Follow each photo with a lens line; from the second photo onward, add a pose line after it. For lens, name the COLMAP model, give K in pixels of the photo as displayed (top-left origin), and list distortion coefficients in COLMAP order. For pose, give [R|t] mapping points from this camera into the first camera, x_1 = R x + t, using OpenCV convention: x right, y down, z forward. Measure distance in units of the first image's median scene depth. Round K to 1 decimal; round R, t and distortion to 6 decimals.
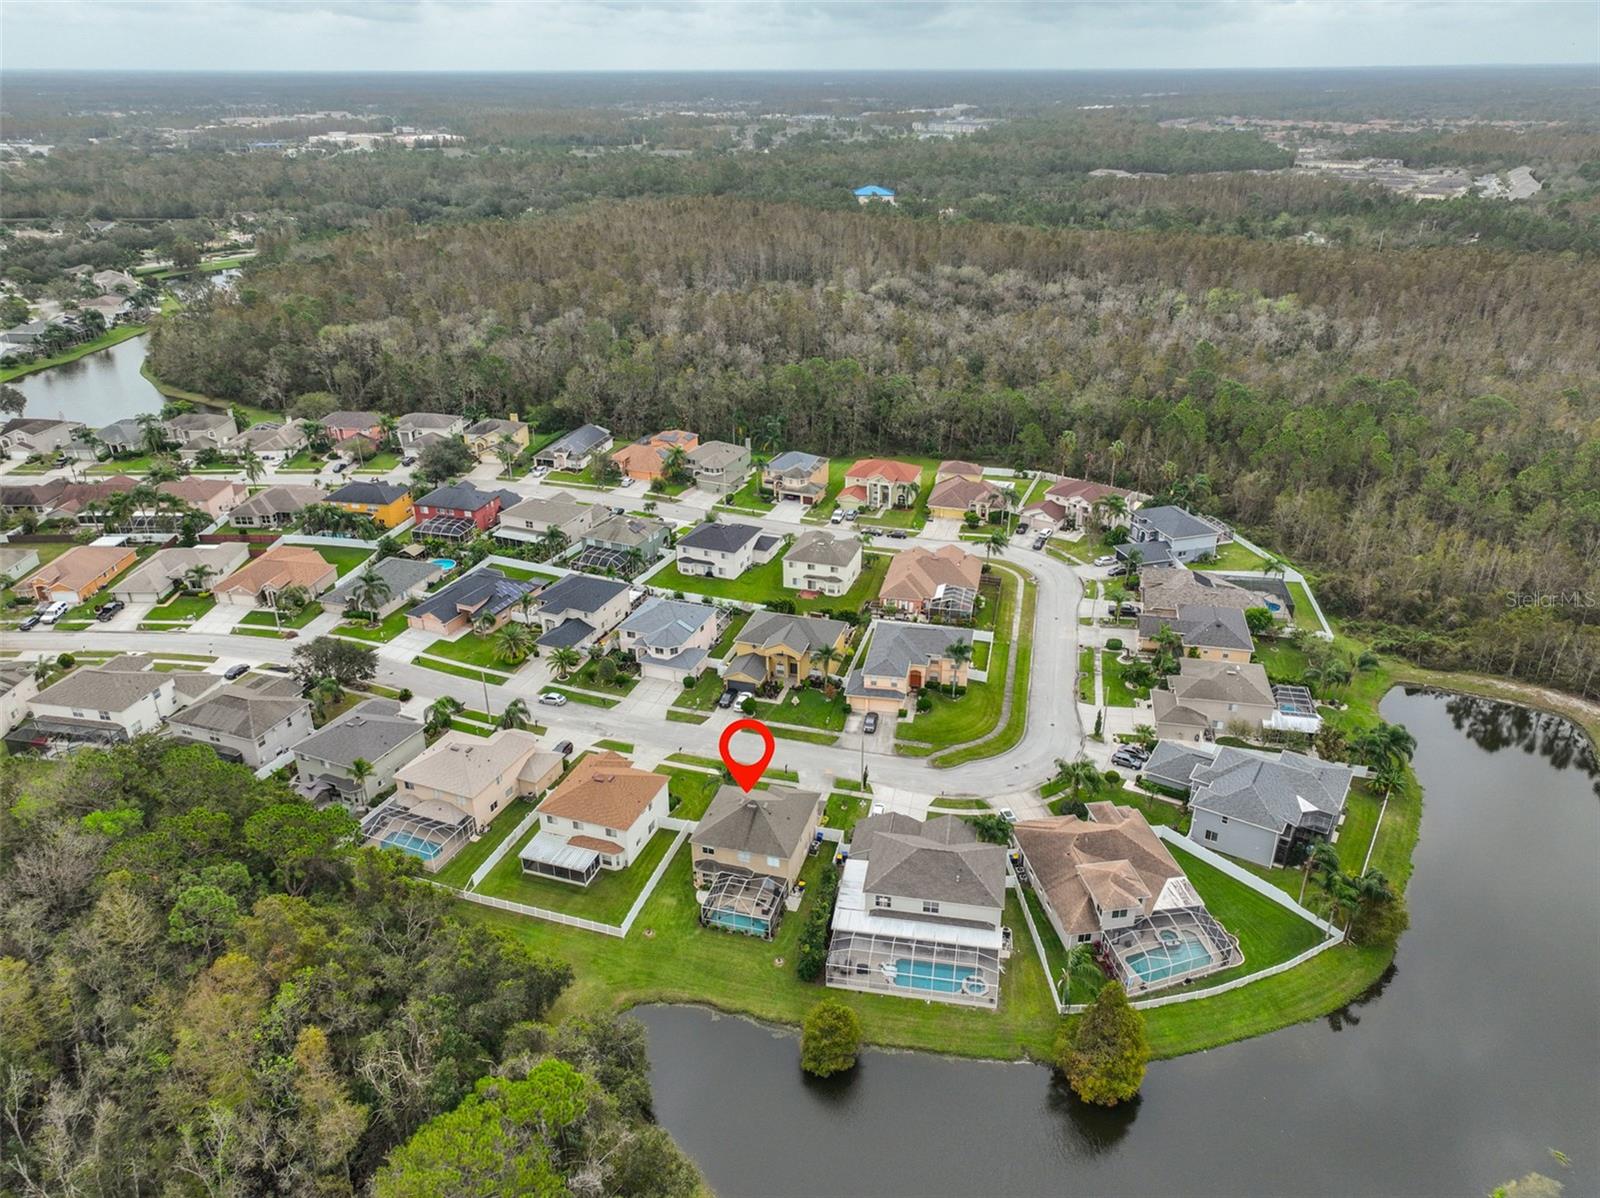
lens RADIAL K [[1116.8, 0, 800.0], [0, 1116.8, 599.0], [0, 0, 1]] dist [0.009843, 0.004820]
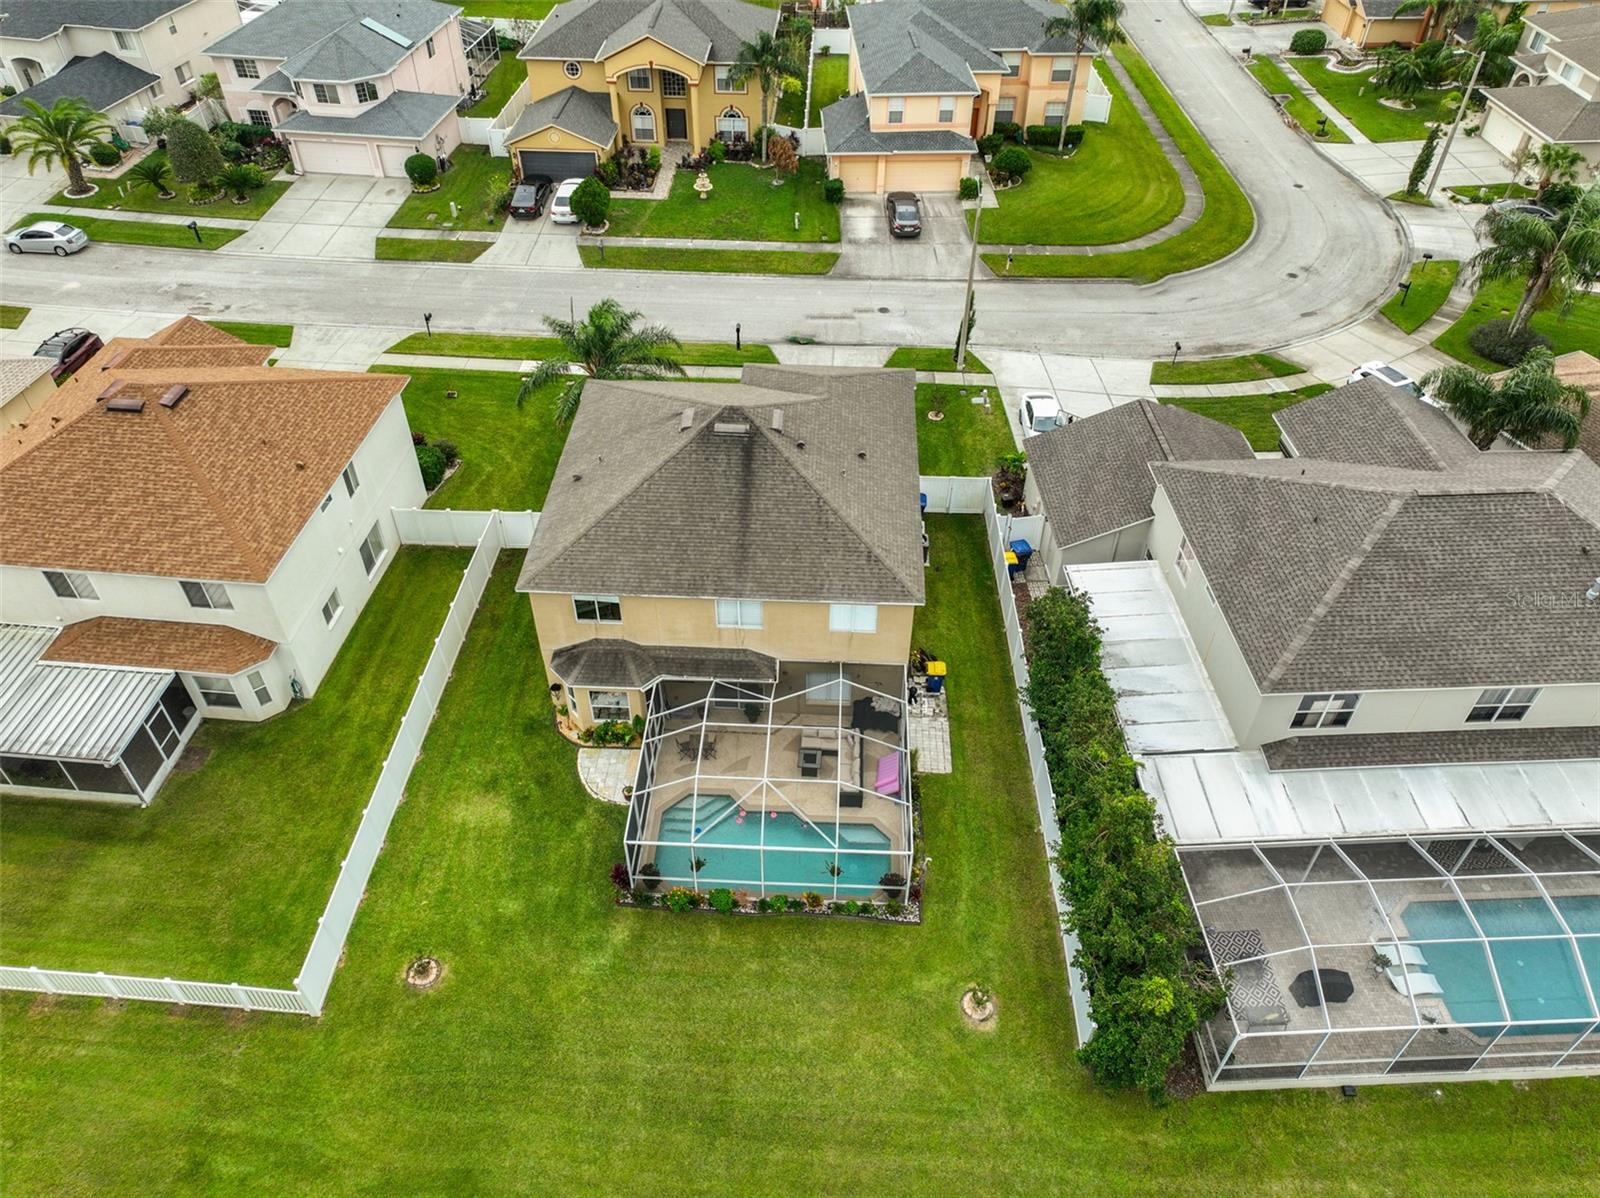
lens RADIAL K [[1116.8, 0, 800.0], [0, 1116.8, 599.0], [0, 0, 1]] dist [0.009843, 0.004820]
pose [[0.972964, -0.147294, 0.177890, -0.067087], [0.088210, 0.948840, 0.303185, 0.119281], [-0.213447, -0.279297, 0.936180, 0.604523]]
